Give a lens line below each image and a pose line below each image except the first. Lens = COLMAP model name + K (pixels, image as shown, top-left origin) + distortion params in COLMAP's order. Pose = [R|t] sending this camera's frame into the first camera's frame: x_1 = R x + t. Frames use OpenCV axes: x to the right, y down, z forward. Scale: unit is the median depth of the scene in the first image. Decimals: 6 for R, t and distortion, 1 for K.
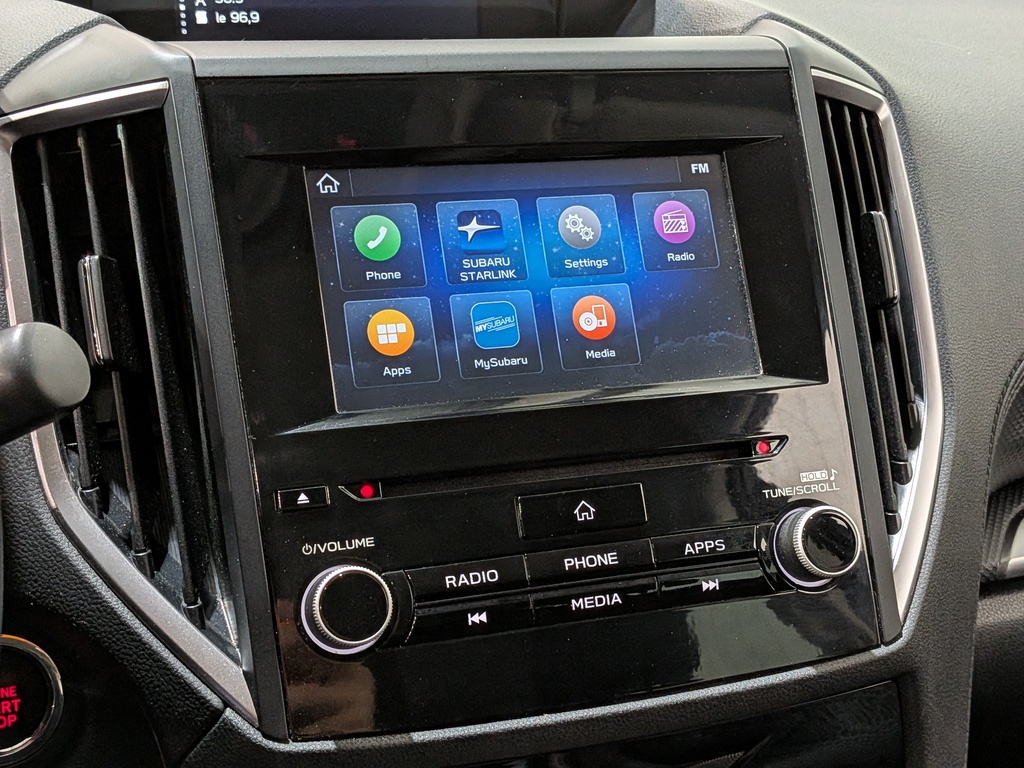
lens RADIAL K [[1499.3, 0, 523.2], [0, 1499.3, 411.8], [0, 0, 1]] dist [0.097858, 0.000000]
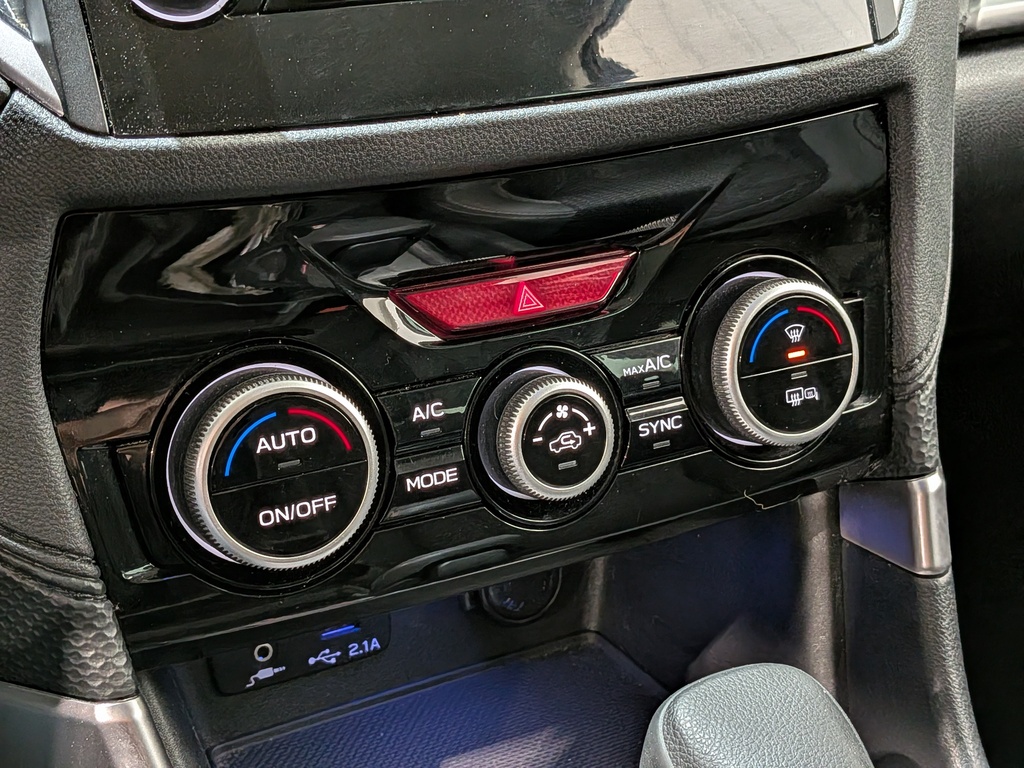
lens RADIAL K [[1481.8, 0, 492.3], [0, 1481.8, 339.6], [0, 0, 1]] dist [0.083657, 0.000000]
pose [[0.992385, -0.058902, 0.108182, -0.054152], [0.048637, 0.994270, 0.095192, 0.235218], [-0.113169, -0.089206, 0.989563, 0.258152]]
